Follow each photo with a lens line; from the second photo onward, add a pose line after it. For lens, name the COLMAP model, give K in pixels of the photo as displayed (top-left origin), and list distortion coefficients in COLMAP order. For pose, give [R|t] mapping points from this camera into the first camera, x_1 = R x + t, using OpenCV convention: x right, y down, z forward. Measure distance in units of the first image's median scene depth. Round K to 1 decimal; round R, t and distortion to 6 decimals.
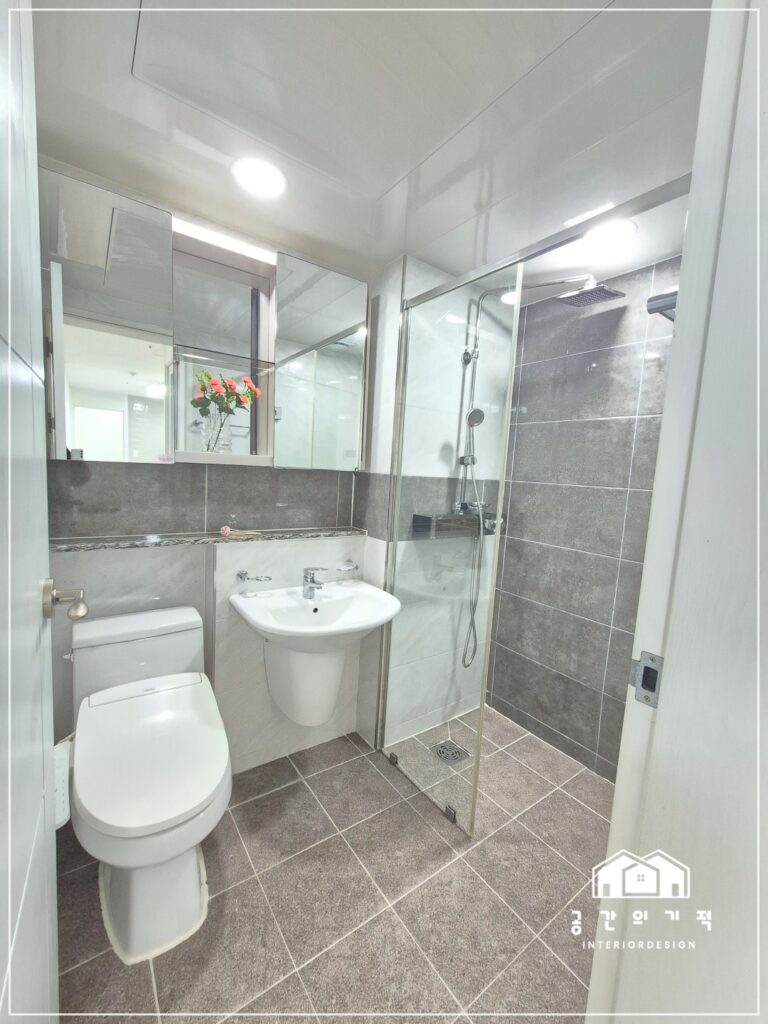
lens RADIAL K [[418.4, 0, 382.5], [0, 418.4, 514.0], [0, 0, 1]] dist [-0.001245, 0.001379]
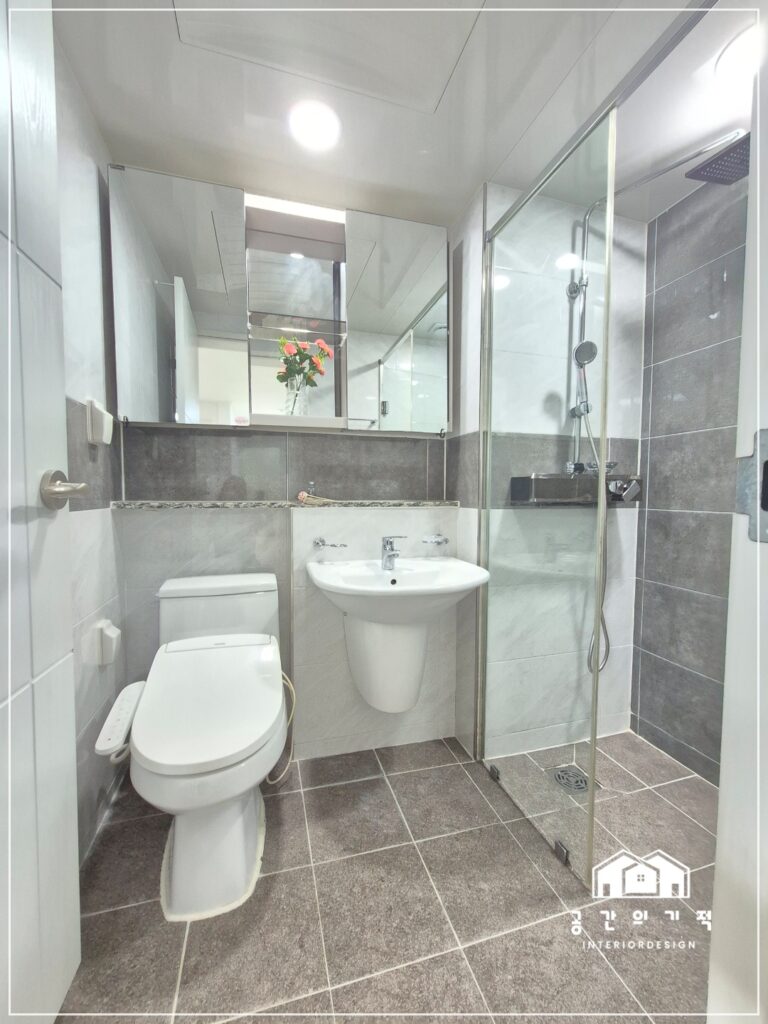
lens RADIAL K [[418.4, 0, 385.0], [0, 418.4, 513.3], [0, 0, 1]] dist [-0.001245, 0.001379]
pose [[0.942127, -0.036068, -0.333310, 0.122769], [0.013358, 0.997445, -0.070178, 0.139882], [0.334990, 0.061665, 0.940202, 0.132142]]
